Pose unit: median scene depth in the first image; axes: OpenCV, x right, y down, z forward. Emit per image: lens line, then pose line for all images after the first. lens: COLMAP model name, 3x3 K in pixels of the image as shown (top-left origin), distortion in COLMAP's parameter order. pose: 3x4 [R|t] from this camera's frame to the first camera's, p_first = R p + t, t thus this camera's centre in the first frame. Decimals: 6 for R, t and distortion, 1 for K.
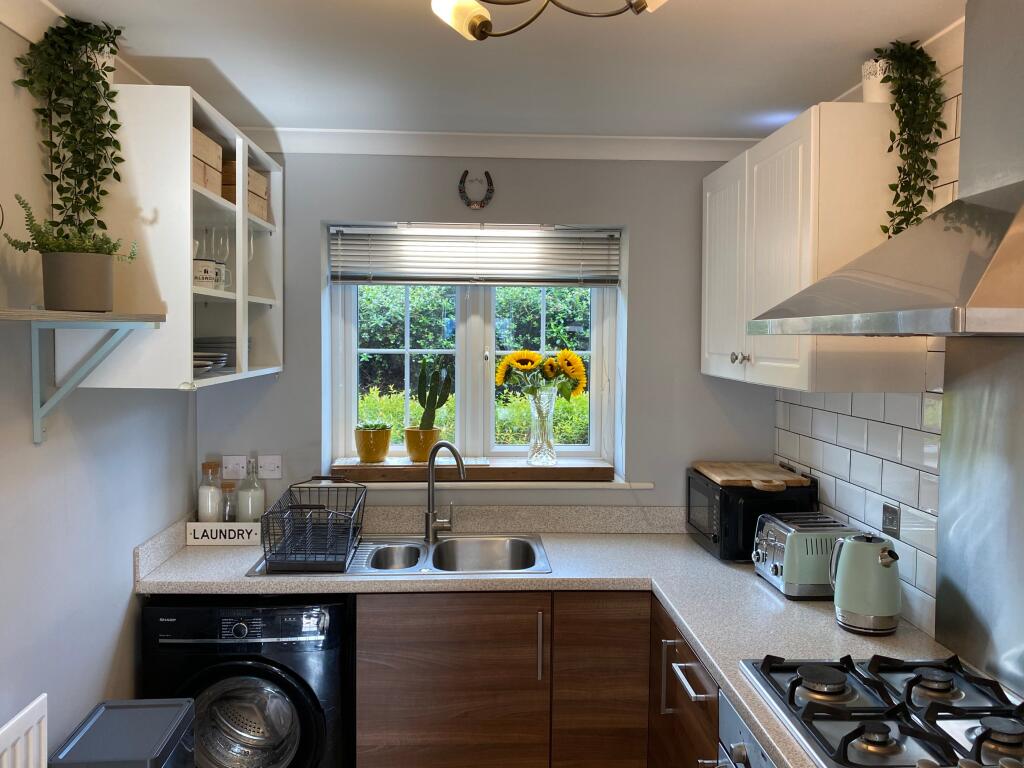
lens RADIAL K [[837.9, 0, 516.4], [0, 837.9, 381.5], [0, 0, 1]] dist [0.011786, -0.071936]
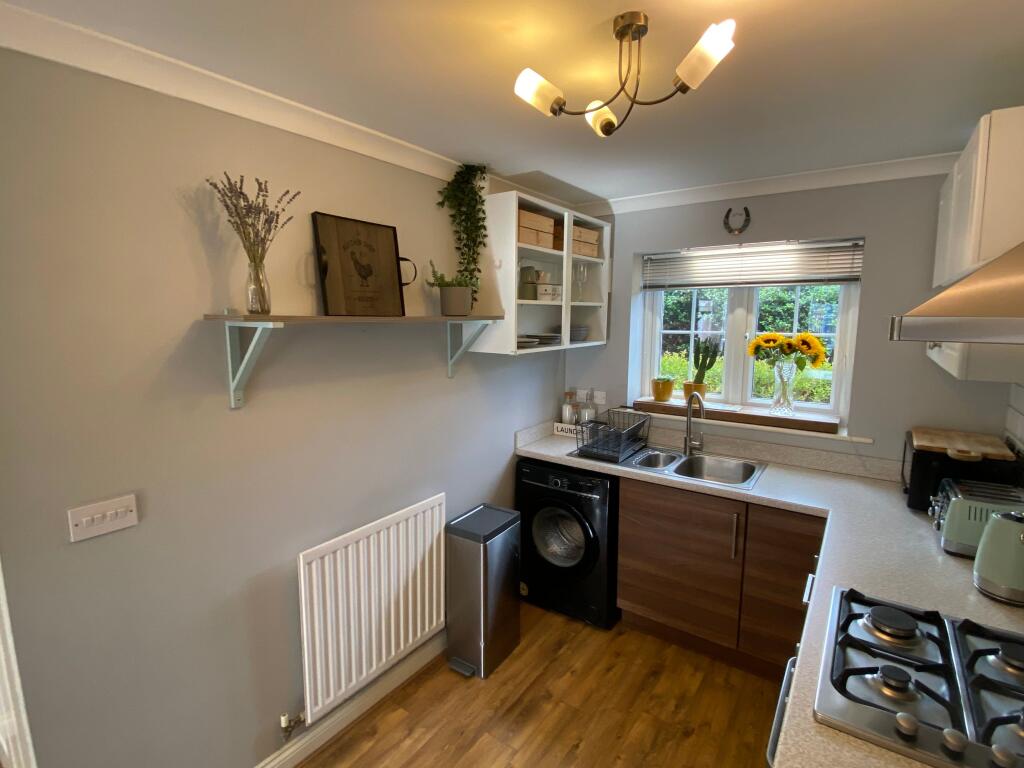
lens RADIAL K [[489.0, 0, 508.0], [0, 489.0, 388.3], [0, 0, 1]] dist [-0.005201, -0.006342]
pose [[0.770674, 0.083950, -0.631675, 0.217052], [-0.024775, 0.994482, 0.101941, -0.019130], [0.636748, -0.062914, 0.768501, 0.089582]]
